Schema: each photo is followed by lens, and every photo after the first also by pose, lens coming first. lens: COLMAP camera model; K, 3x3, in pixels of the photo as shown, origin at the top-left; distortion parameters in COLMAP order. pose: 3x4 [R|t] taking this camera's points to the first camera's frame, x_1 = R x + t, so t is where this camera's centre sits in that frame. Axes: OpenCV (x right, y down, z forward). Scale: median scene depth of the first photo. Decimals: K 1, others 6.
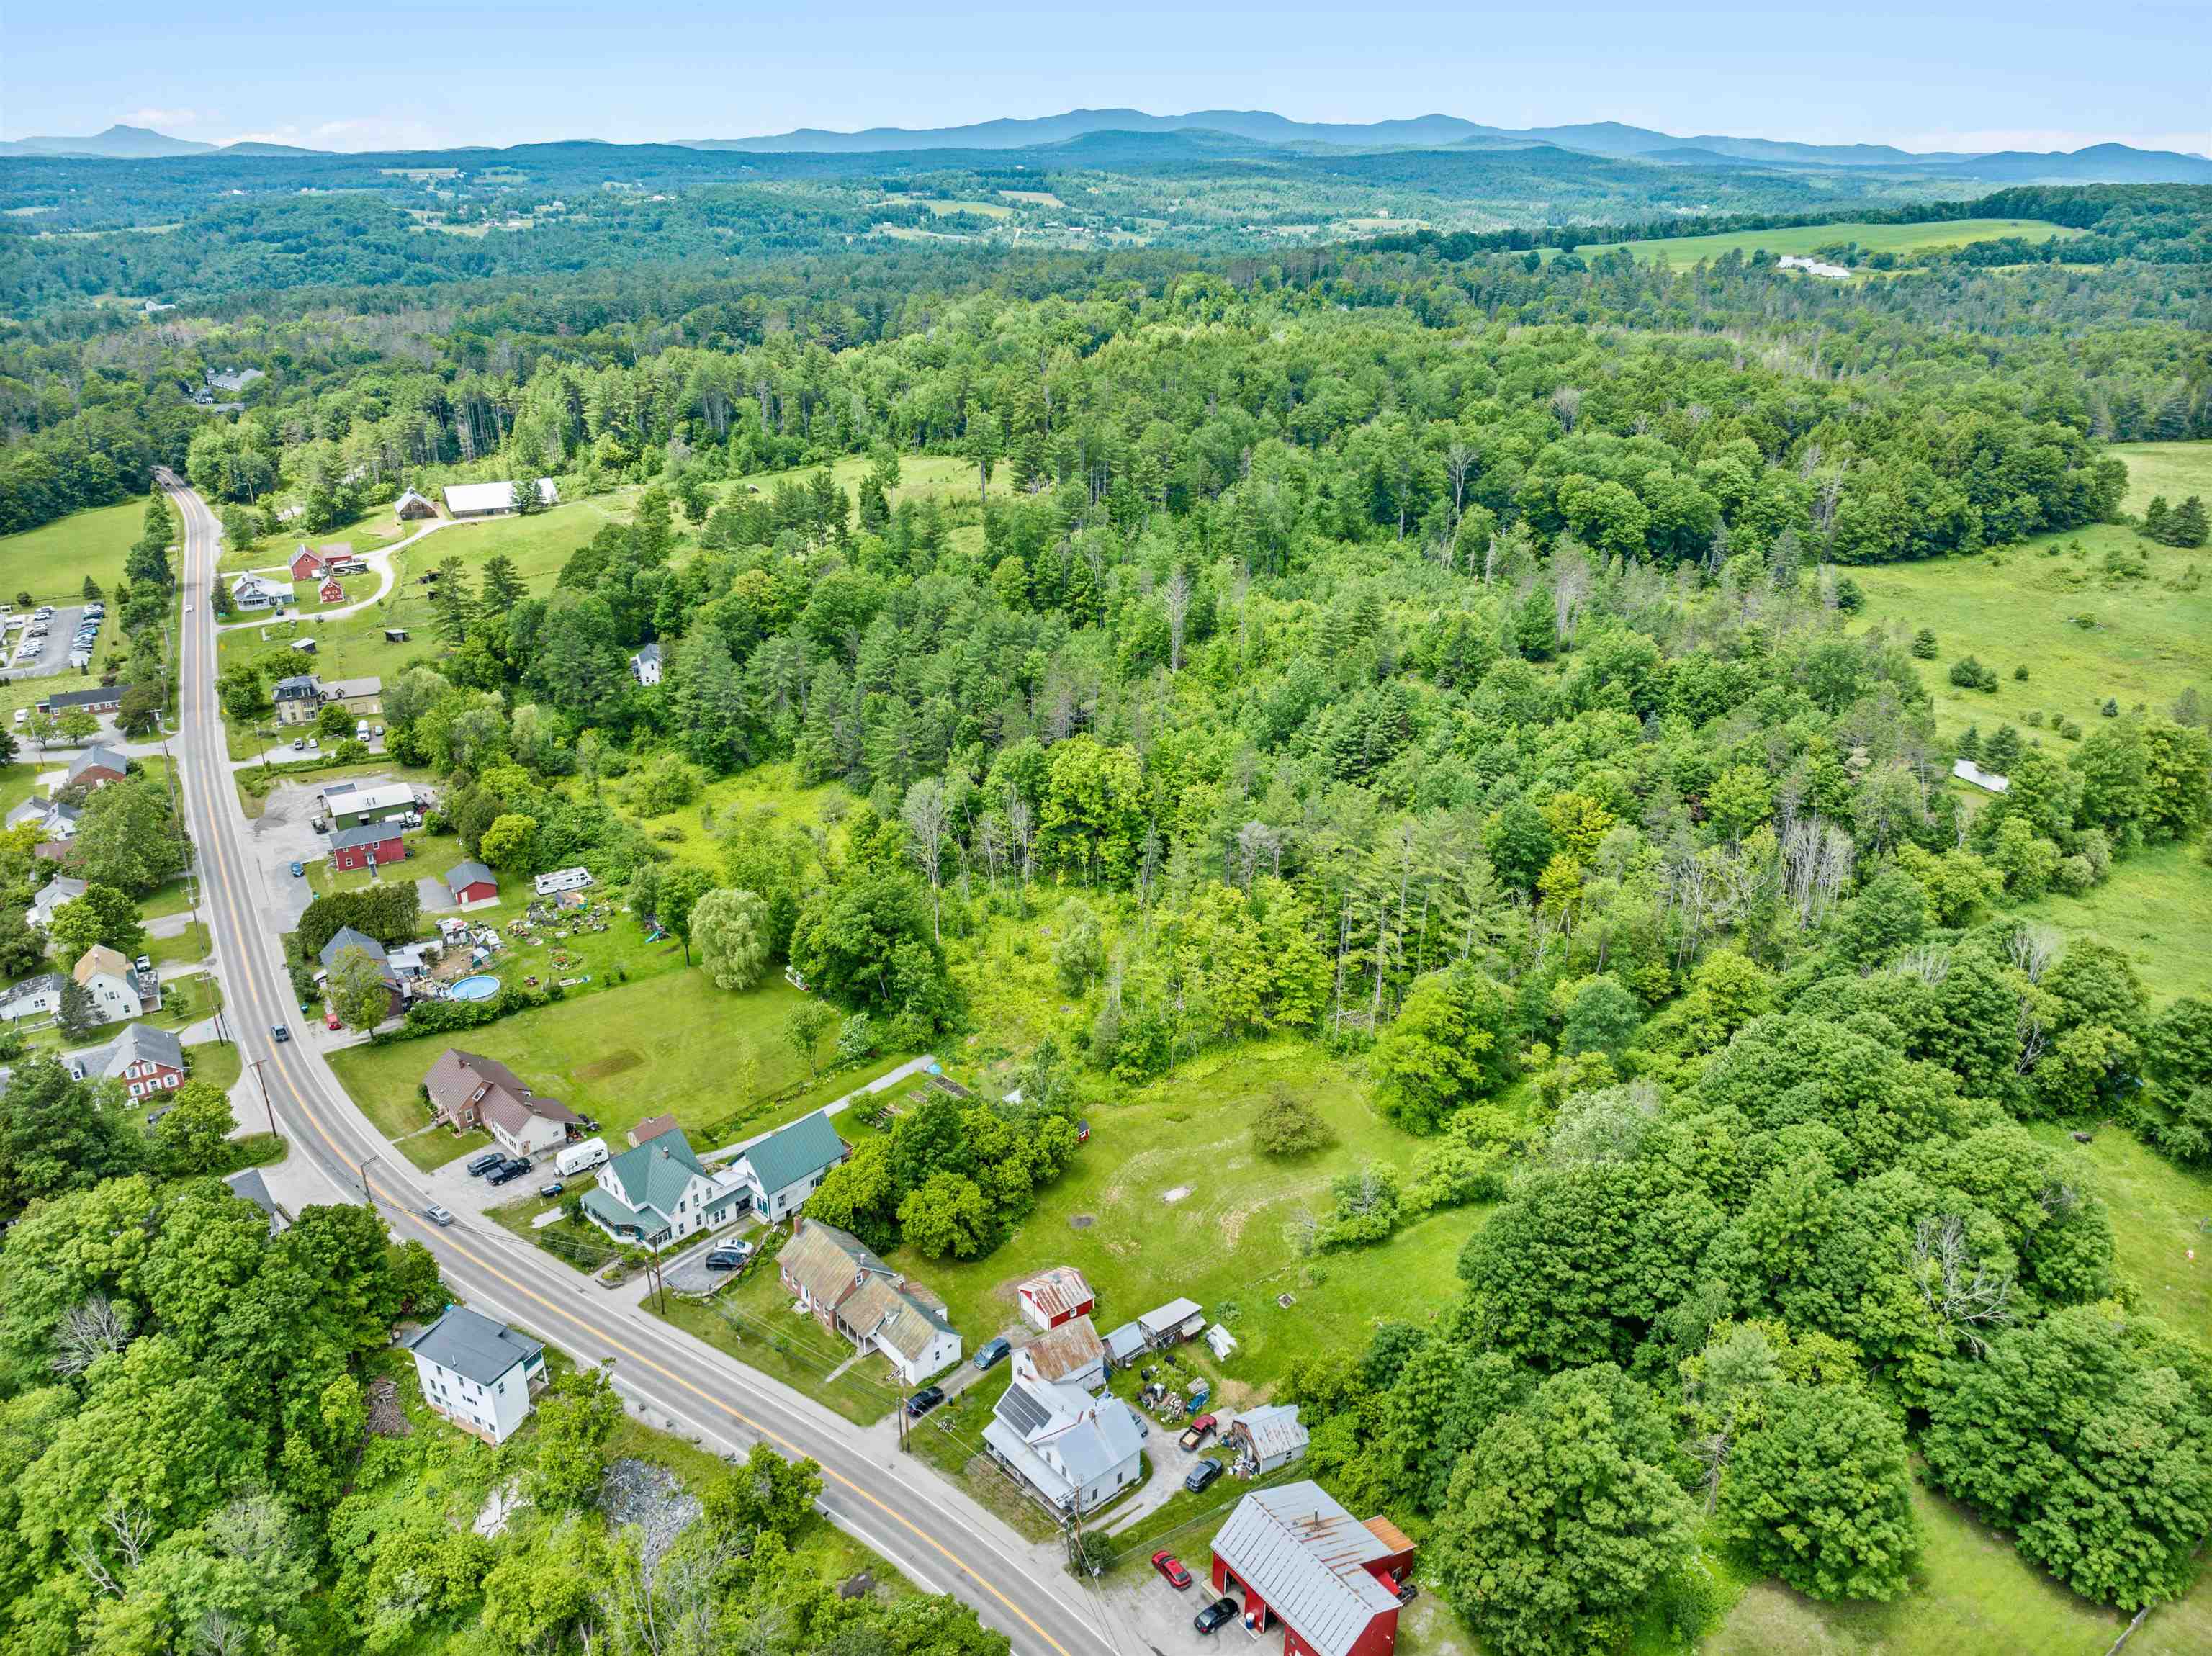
lens RADIAL K [[1560.4, 0, 1106.0], [0, 1560.4, 828.0], [0, 0, 1]] dist [-0.056056, 0.026625]
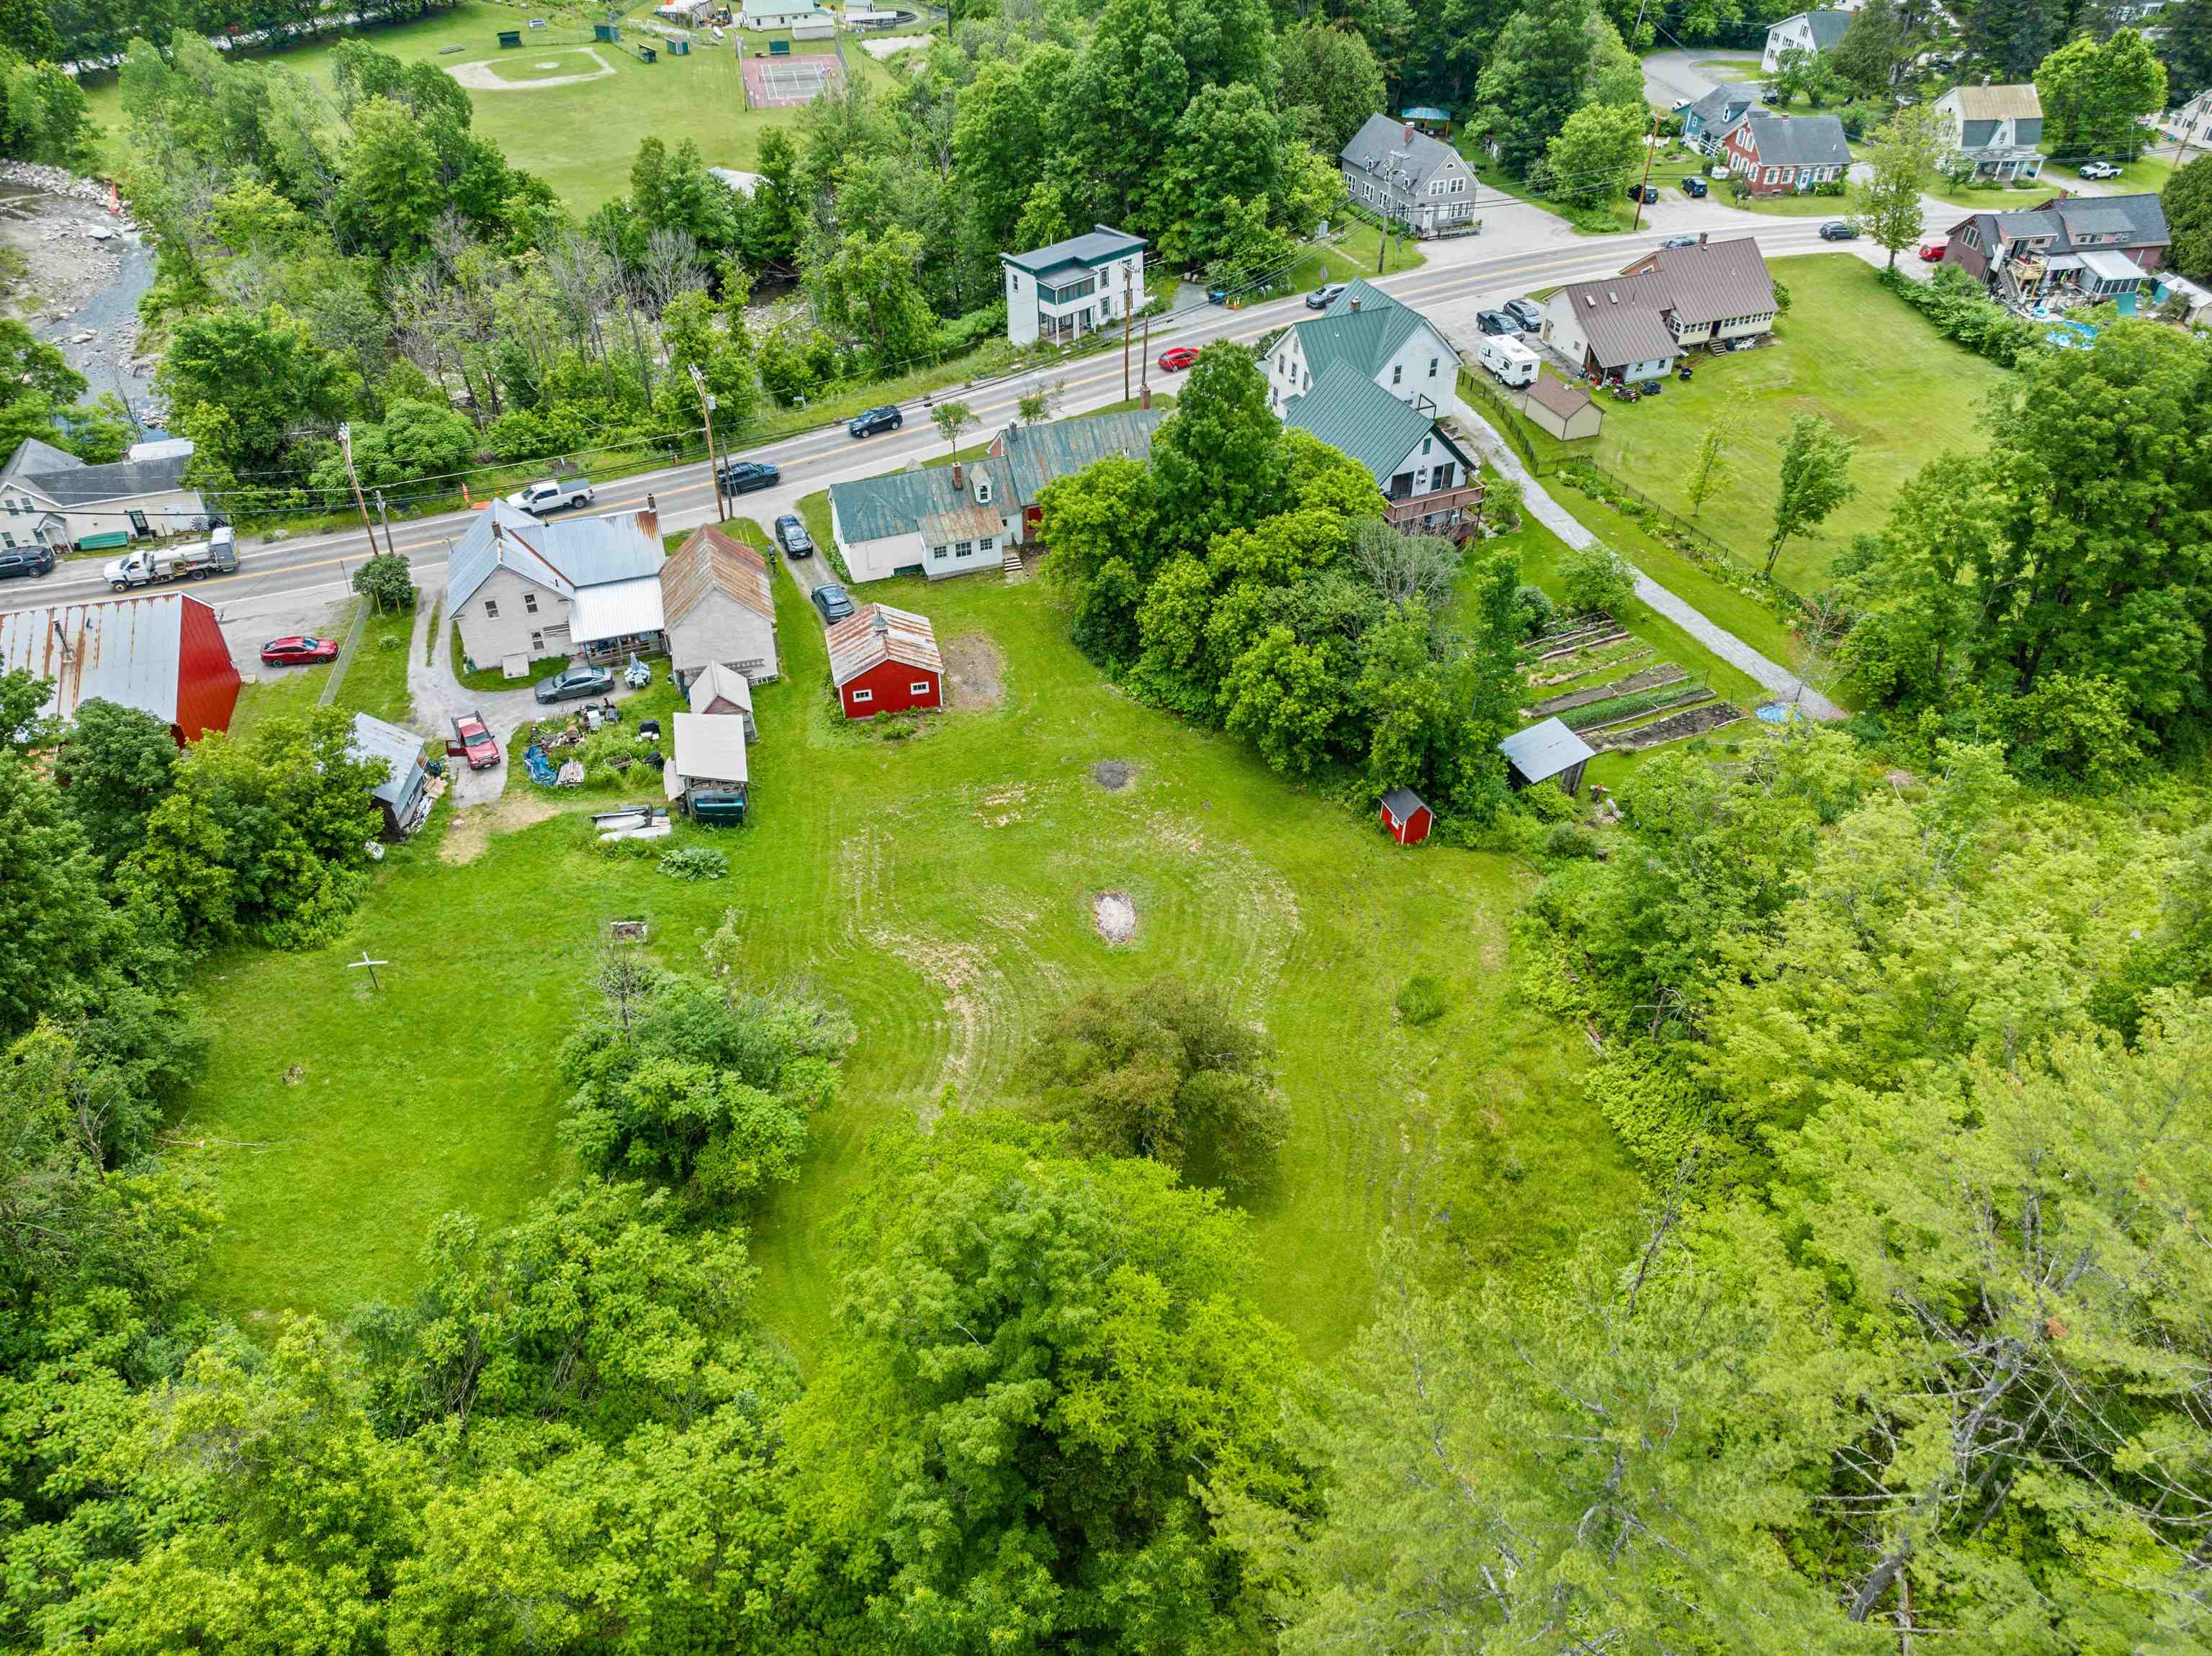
lens RADIAL K [[1557.4, 0, 1099.2], [0, 1557.4, 826.5], [0, 0, 1]] dist [-0.033555, 0.000950]
pose [[-0.381313, 0.578098, -0.721390, 0.190314], [-0.369074, 0.620262, 0.692142, -0.033975], [0.847576, 0.530169, -0.023153, 0.579799]]
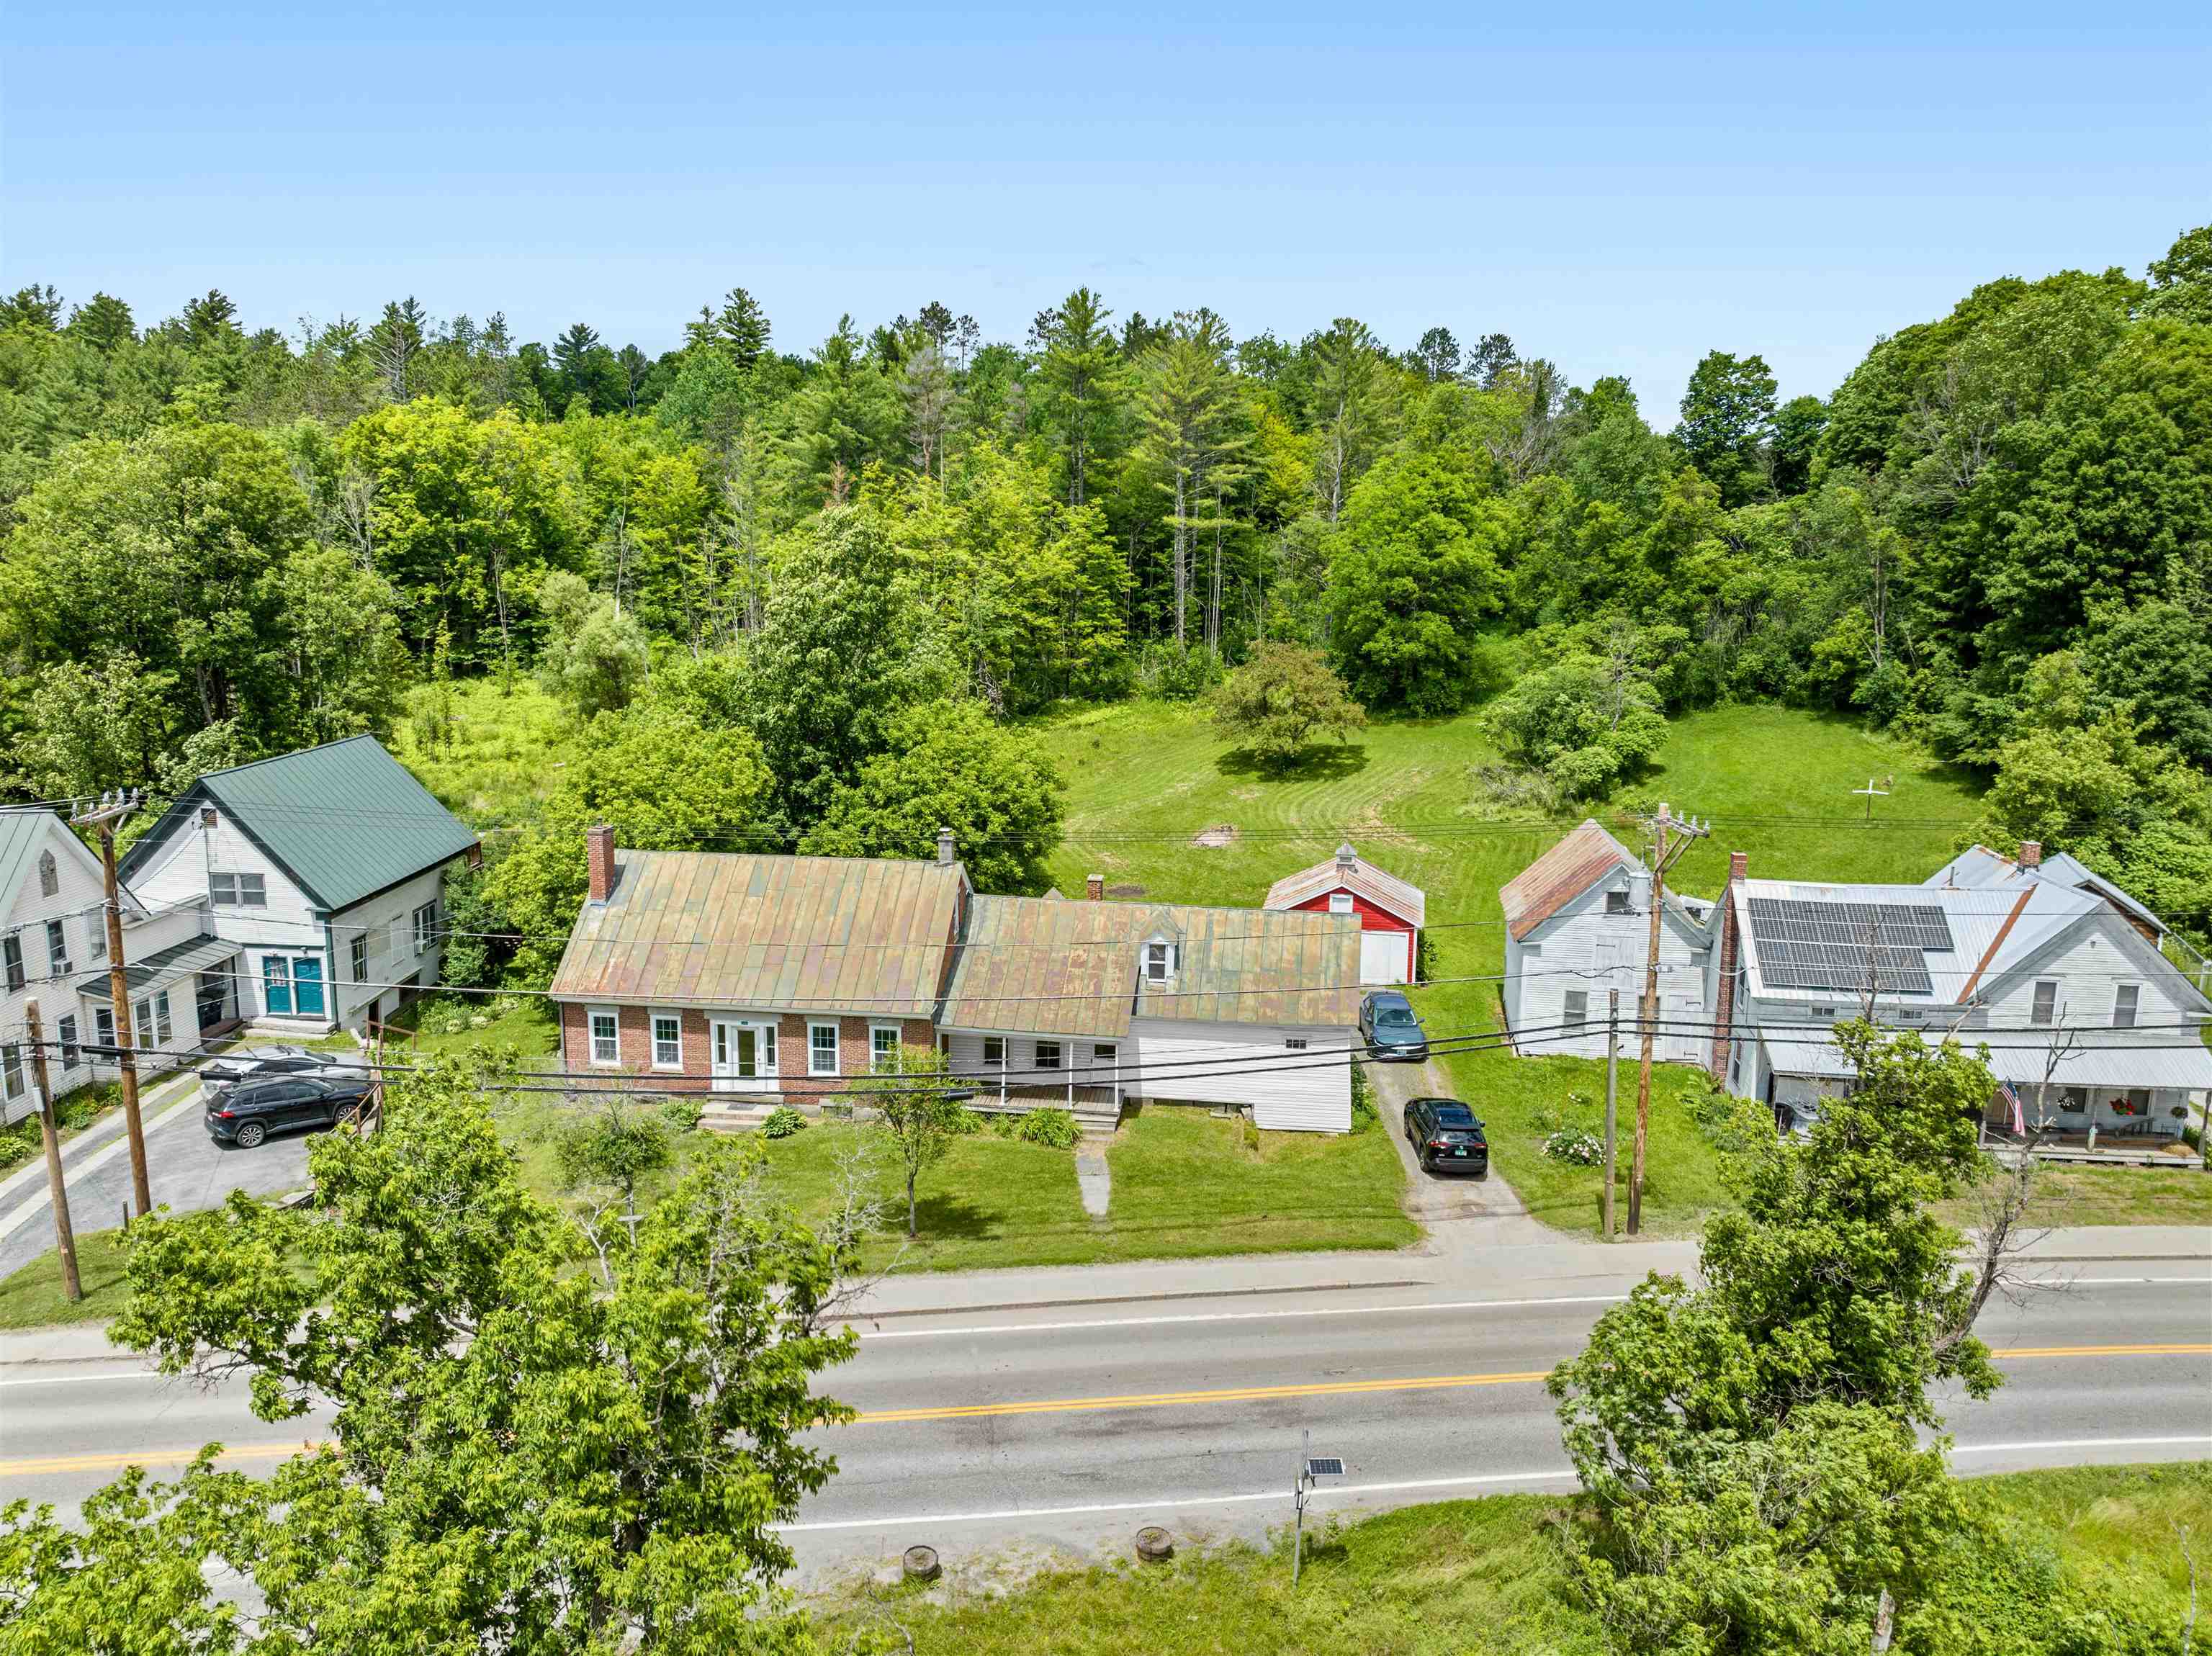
lens RADIAL K [[1560.4, 0, 1106.0], [0, 1560.4, 828.0], [0, 0, 1]] dist [-0.056056, 0.026625]
pose [[0.740173, -0.117577, 0.662057, -0.165637], [0.256680, 0.959440, -0.116574, 0.161919], [-0.621498, 0.256222, 0.740332, 0.395706]]
